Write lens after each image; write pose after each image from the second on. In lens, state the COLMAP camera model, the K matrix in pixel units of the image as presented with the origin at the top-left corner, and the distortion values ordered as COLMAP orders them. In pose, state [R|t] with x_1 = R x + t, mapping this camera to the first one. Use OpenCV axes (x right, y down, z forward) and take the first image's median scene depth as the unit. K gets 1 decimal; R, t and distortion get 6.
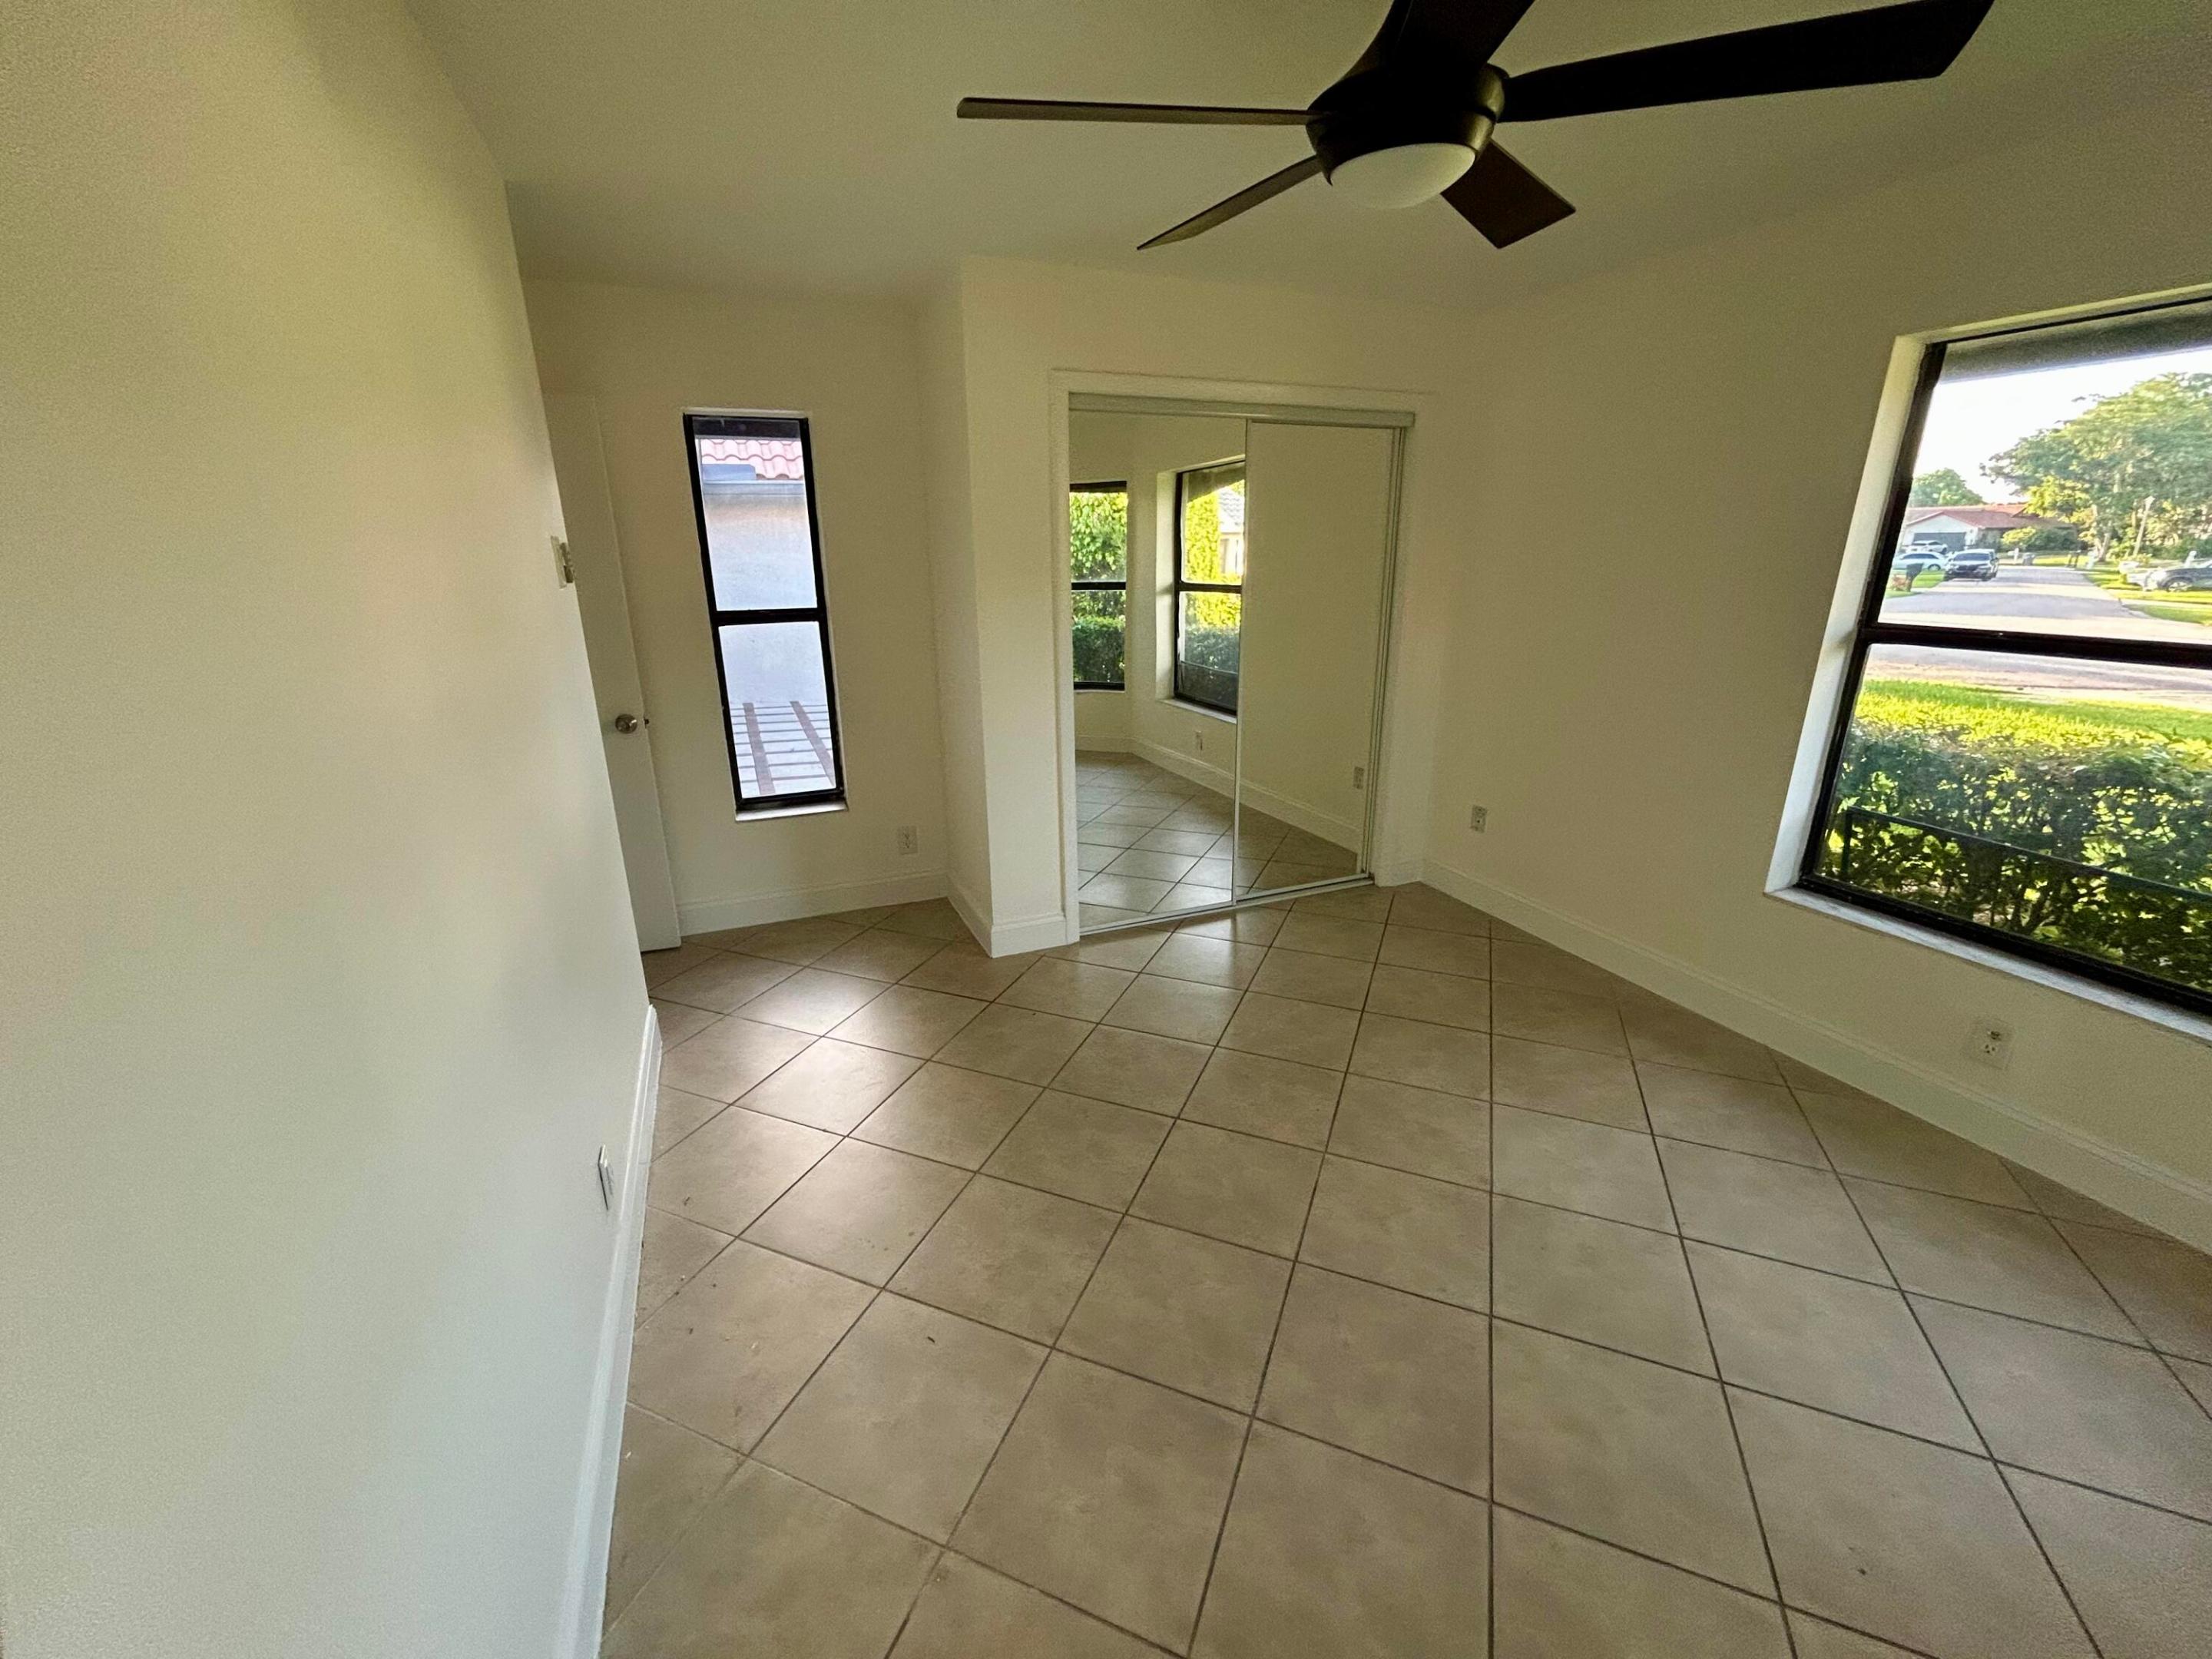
lens RADIAL K [[900.6, 0, 1097.7], [0, 900.6, 817.7], [0, 0, 1]] dist [-0.001468, 0.000443]
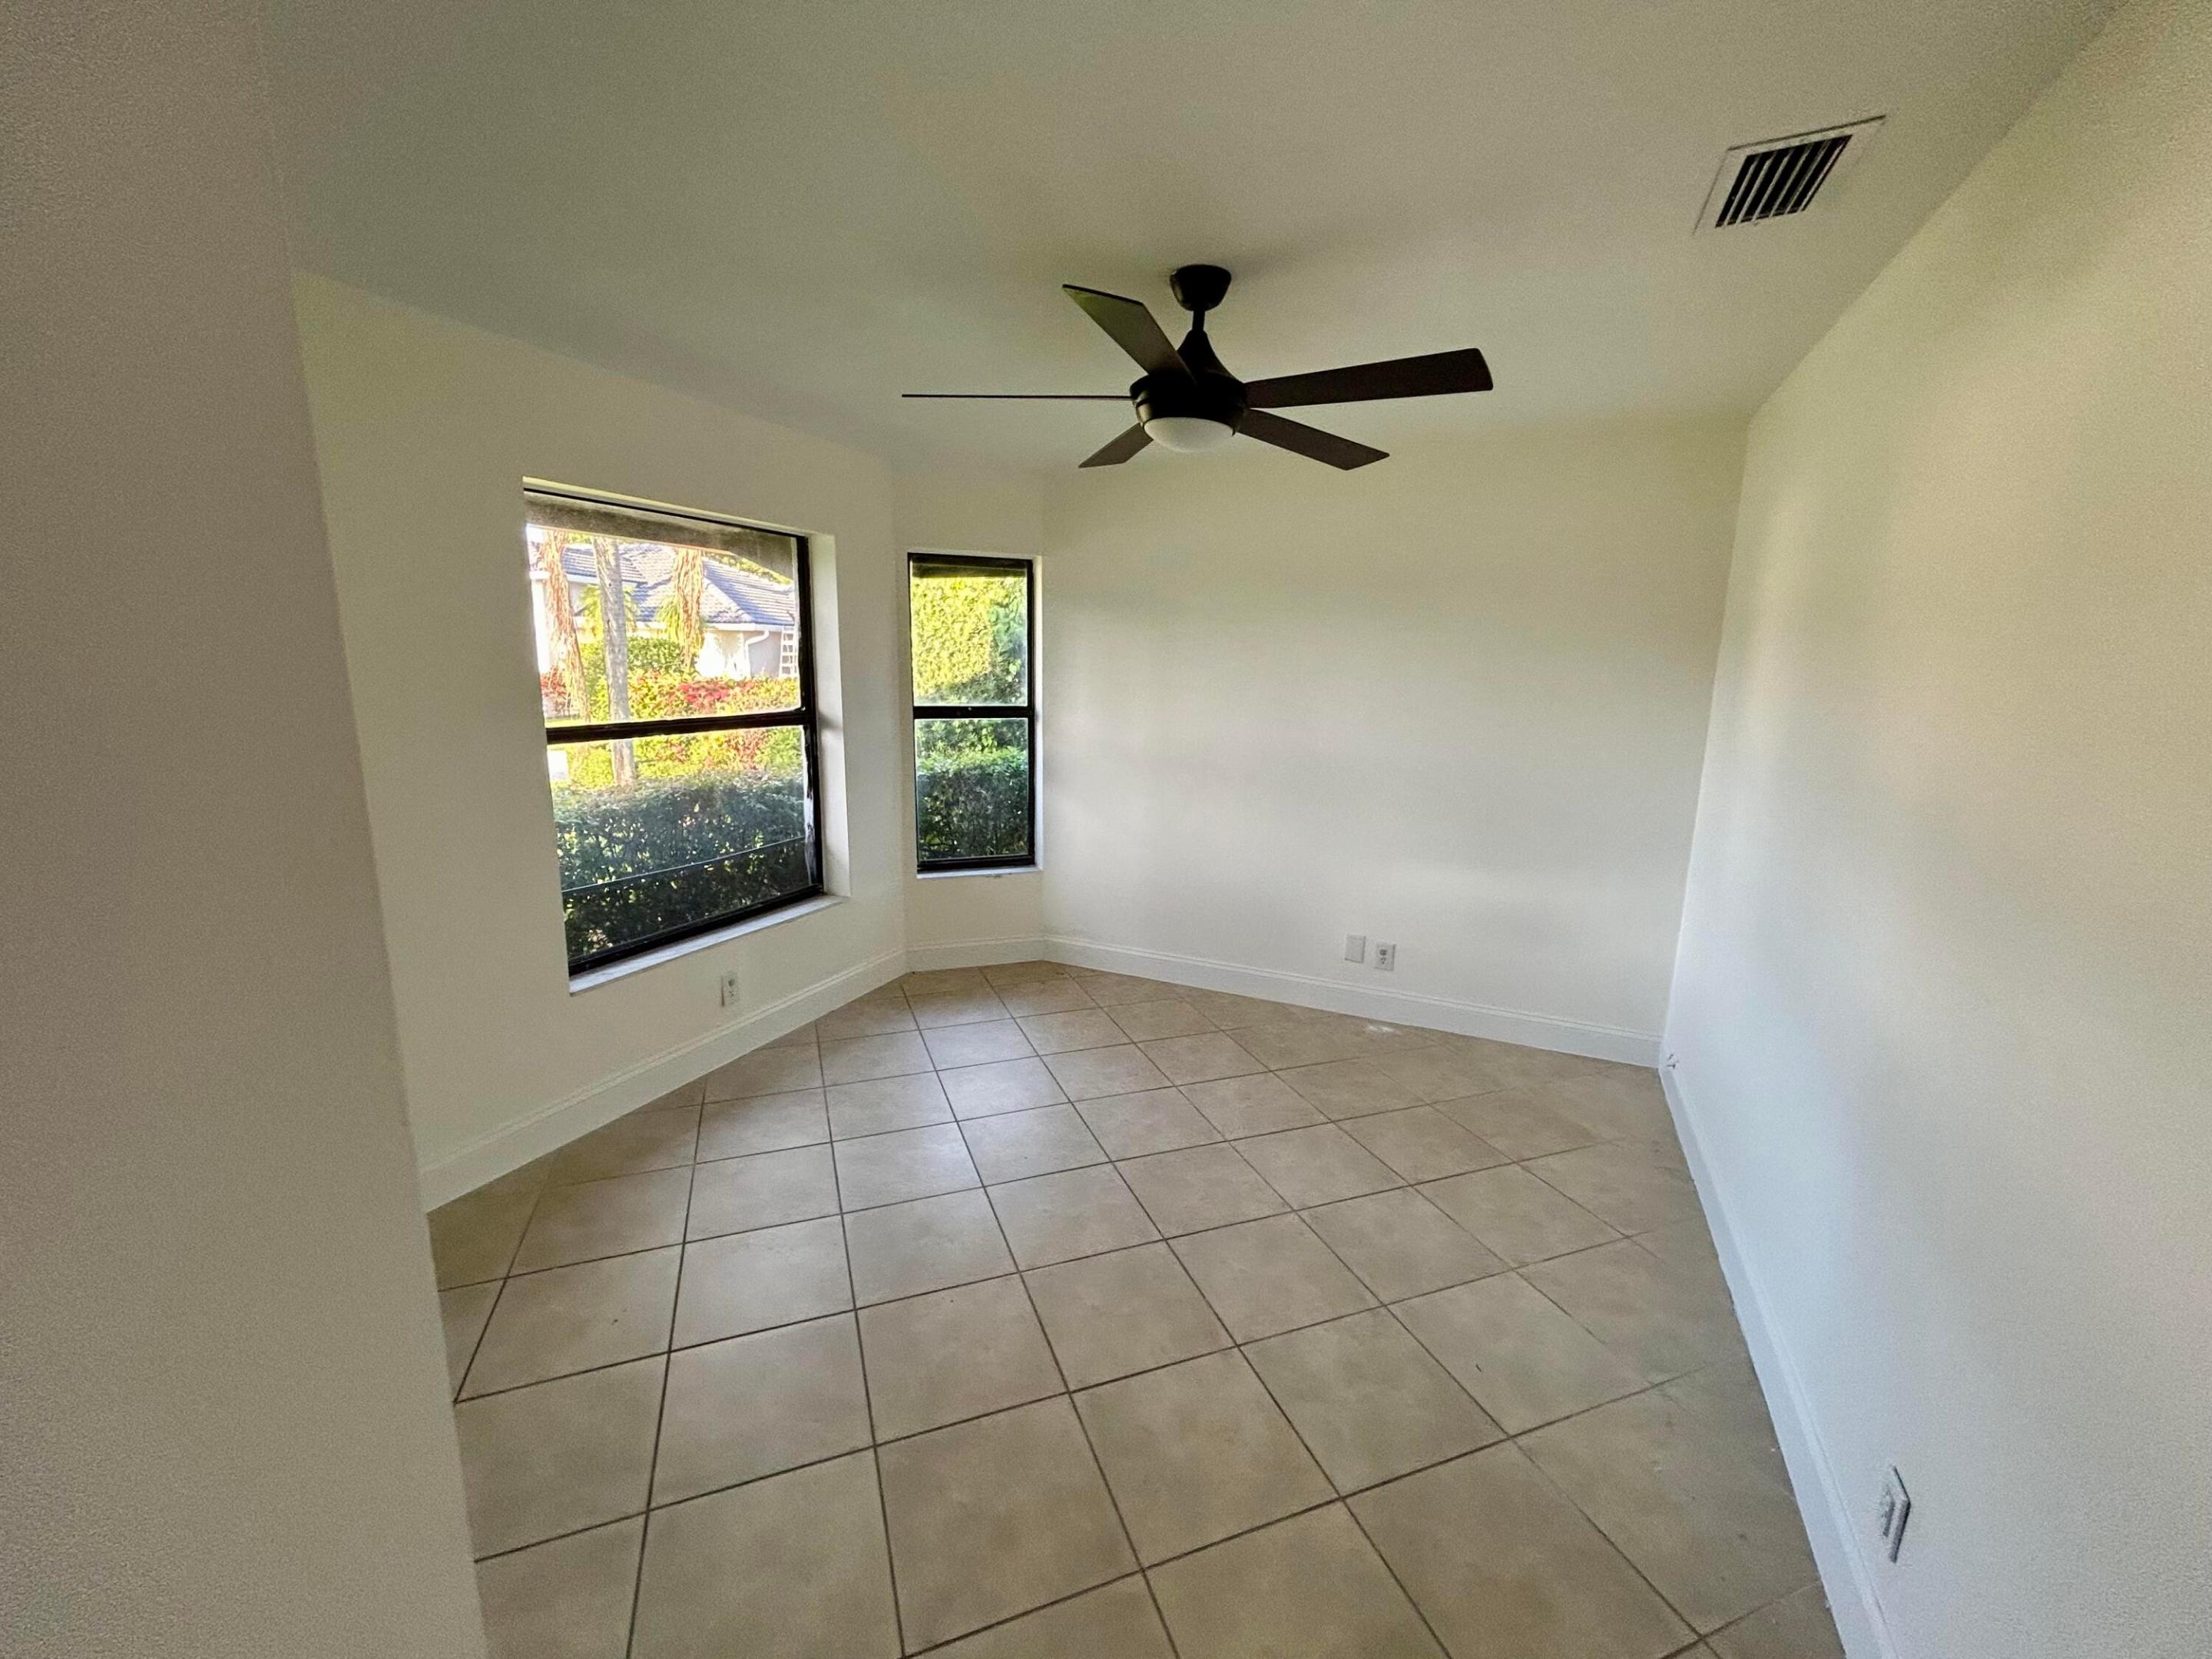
lens RADIAL K [[900.6, 0, 1113.3], [0, 900.6, 832.1], [0, 0, 1]] dist [-0.001468, 0.000443]
pose [[-0.683391, -0.127586, 0.718817, -0.435975], [0.222033, 0.901646, 0.371127, -0.372936], [-0.695470, 0.413226, -0.587849, 1.287419]]
